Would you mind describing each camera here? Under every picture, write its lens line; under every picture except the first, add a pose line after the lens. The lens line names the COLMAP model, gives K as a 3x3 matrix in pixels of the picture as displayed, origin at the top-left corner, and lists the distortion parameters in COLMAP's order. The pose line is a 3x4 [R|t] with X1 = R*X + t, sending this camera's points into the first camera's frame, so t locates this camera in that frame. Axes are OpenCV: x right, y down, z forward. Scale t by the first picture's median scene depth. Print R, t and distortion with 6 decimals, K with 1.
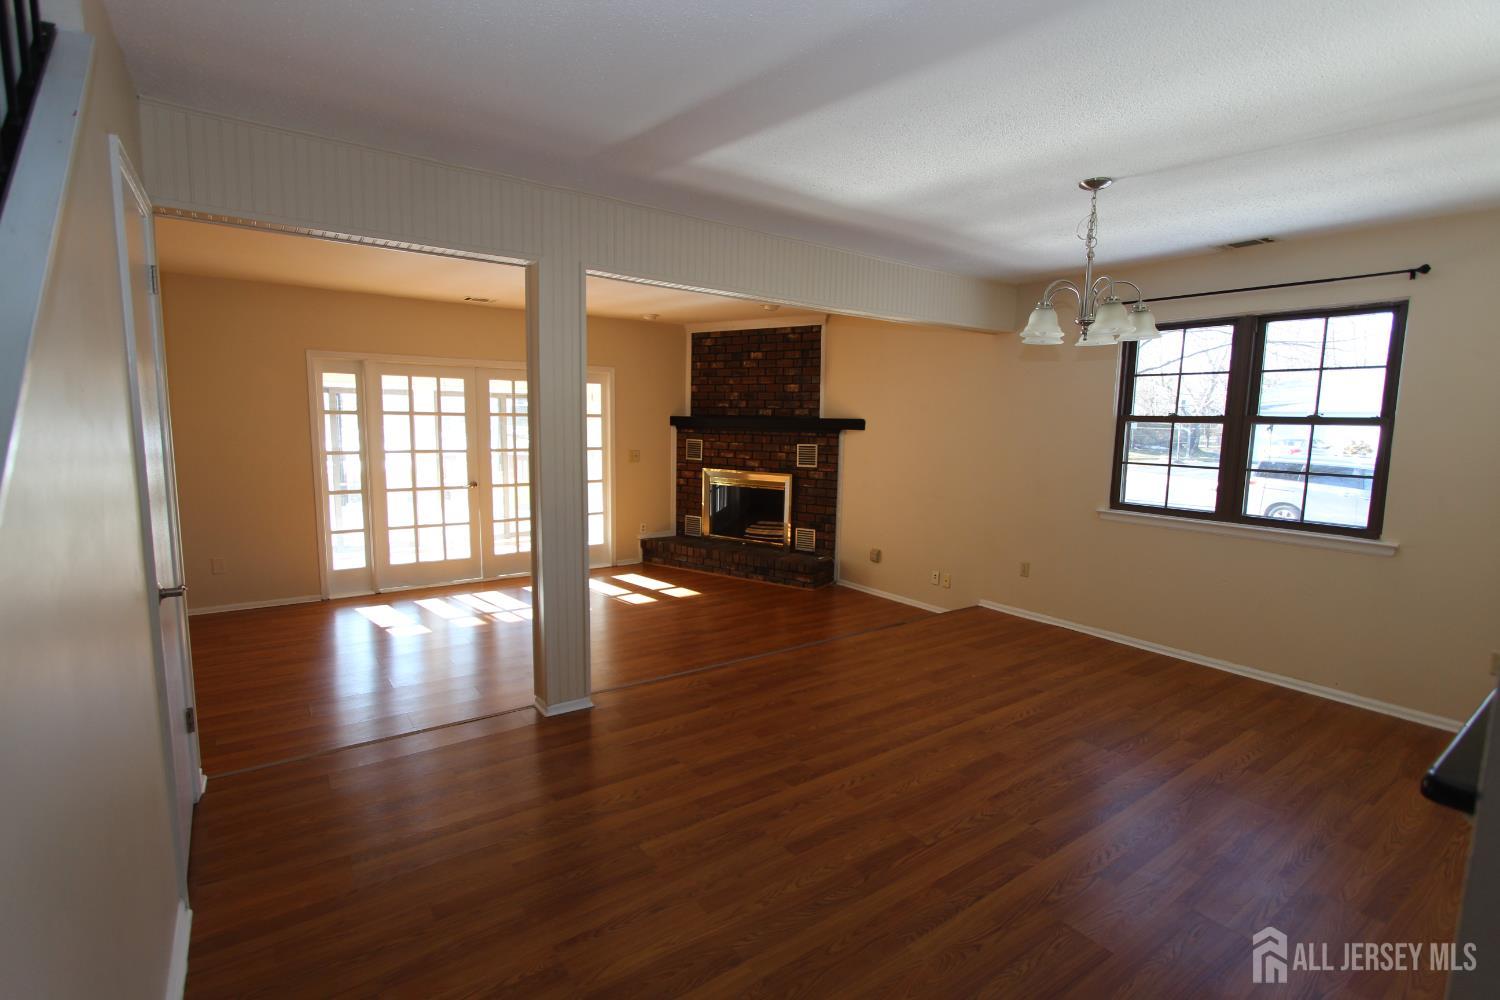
lens RADIAL K [[690.8, 0, 747.8], [0, 690.8, 508.5], [0, 0, 1]] dist [-0.018303, 0.002513]
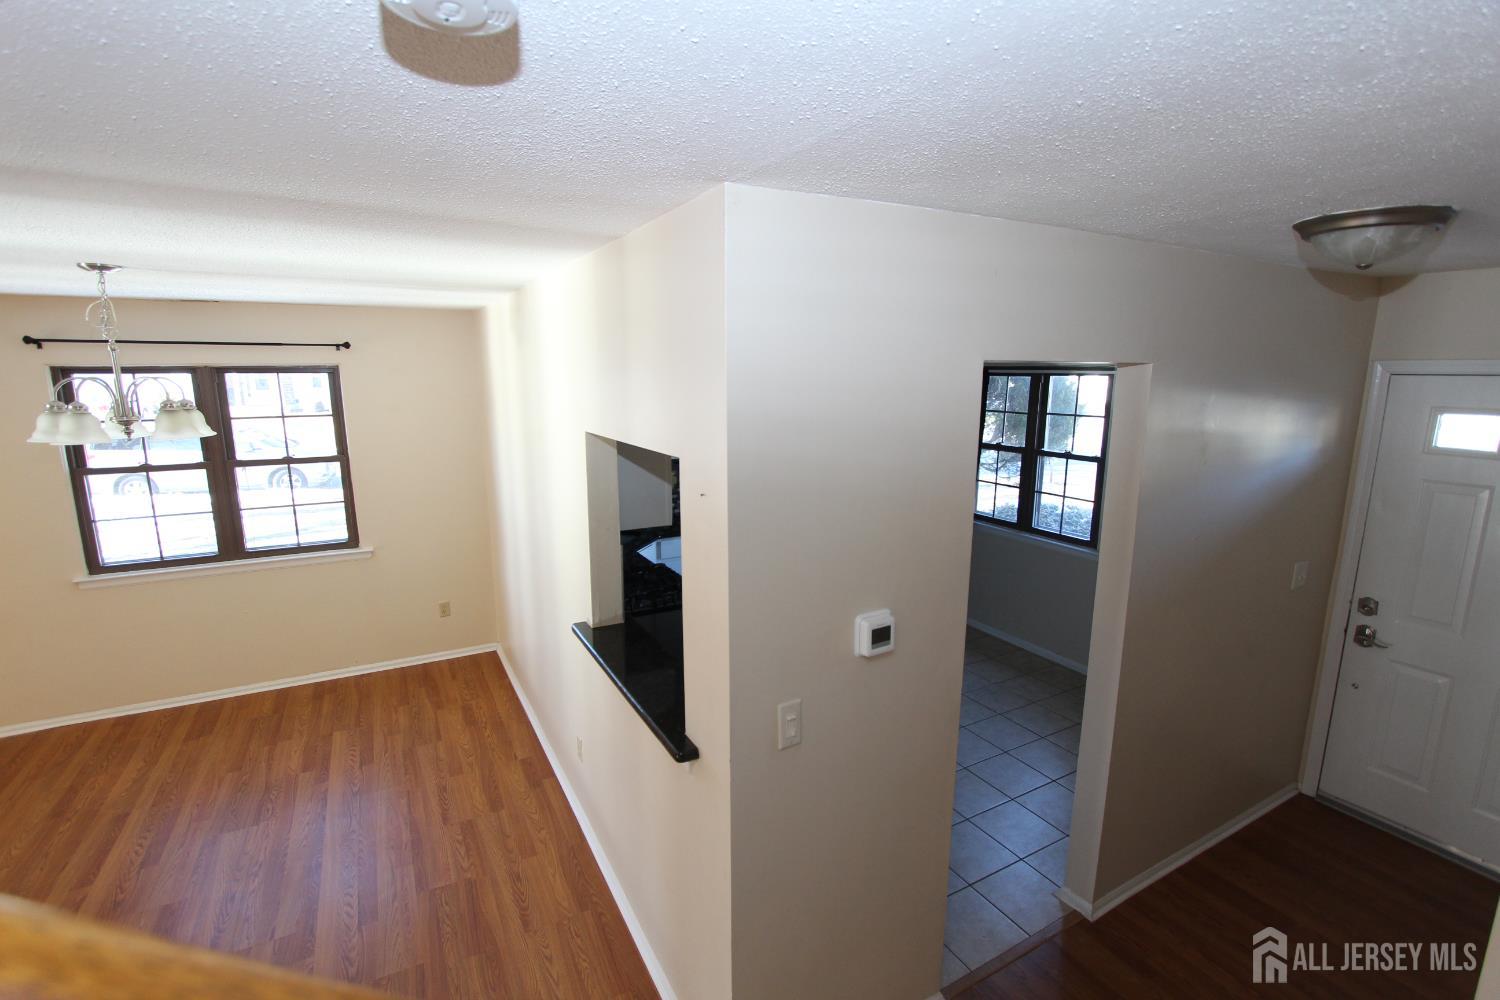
lens RADIAL K [[690.8, 0, 747.1], [0, 690.8, 506.1], [0, 0, 1]] dist [-0.018303, 0.002513]
pose [[0.120794, -0.208699, 0.970491, -0.217112], [0.125164, 0.973050, 0.193671, -0.169898], [-0.984755, 0.098076, 0.143660, 0.058779]]
